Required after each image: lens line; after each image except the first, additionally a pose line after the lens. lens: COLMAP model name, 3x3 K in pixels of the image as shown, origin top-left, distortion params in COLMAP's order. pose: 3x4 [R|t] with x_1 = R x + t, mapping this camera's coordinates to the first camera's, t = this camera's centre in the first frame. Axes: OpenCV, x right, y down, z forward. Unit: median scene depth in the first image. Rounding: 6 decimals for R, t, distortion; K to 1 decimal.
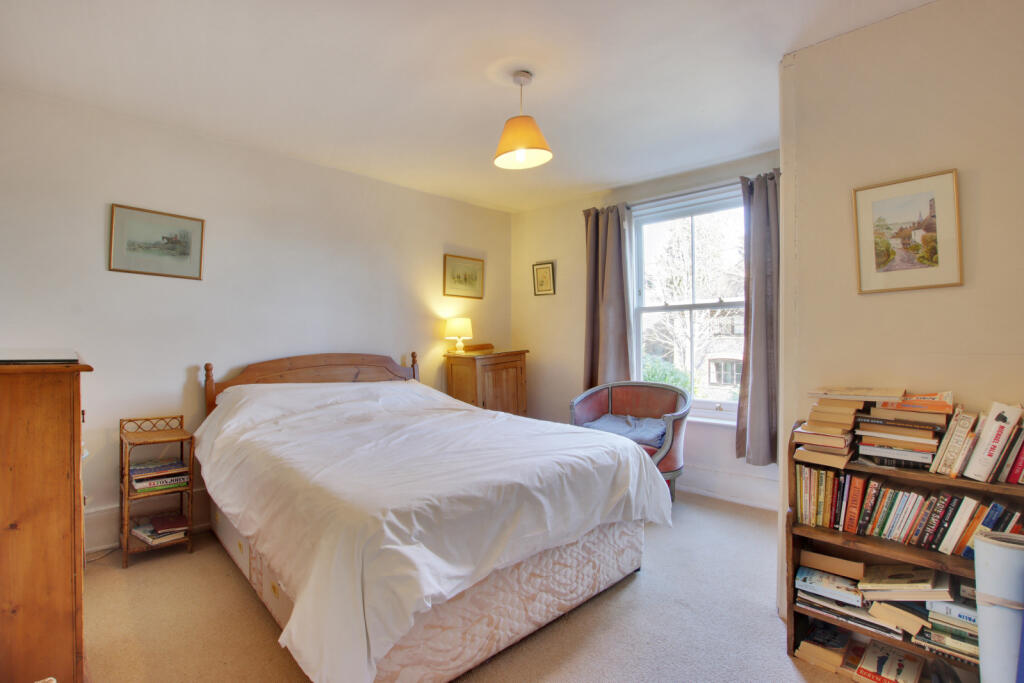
lens RADIAL K [[481.9, 0, 512.0], [0, 481.9, 341.5], [0, 0, 1]] dist [-0.043249, -0.000087]
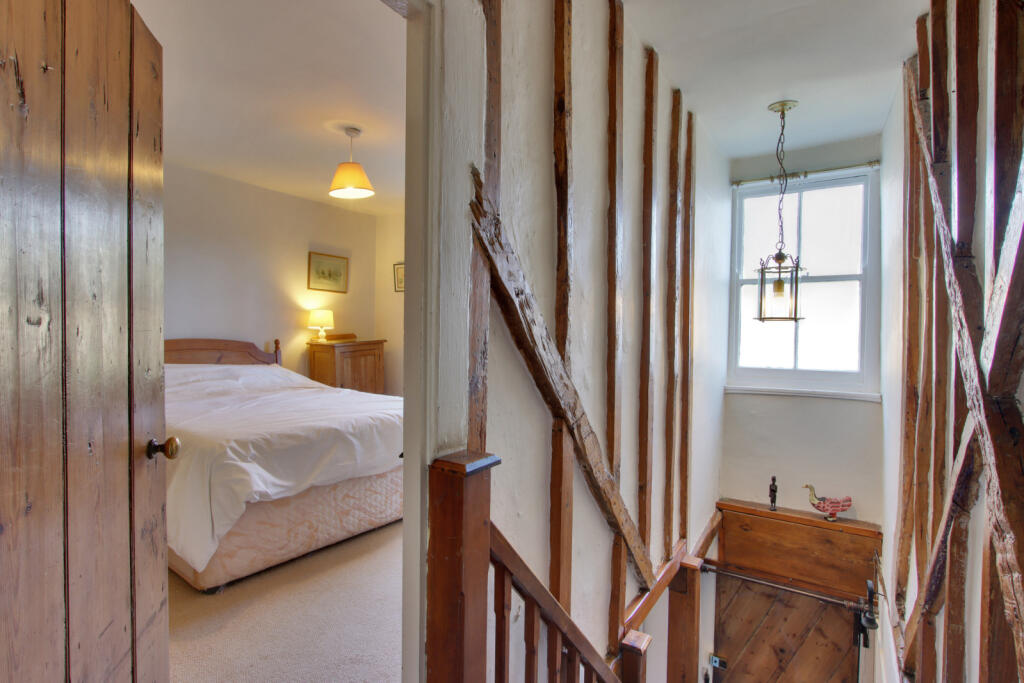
lens RADIAL K [[509.1, 0, 512.0], [0, 509.1, 341.5], [0, 0, 1]] dist [-0.001348, -0.000178]
pose [[0.981550, 0.017850, 0.190368, 0.196950], [-0.019887, 0.999764, 0.008792, 0.010400], [-0.190166, -0.012415, 0.981673, -0.484430]]
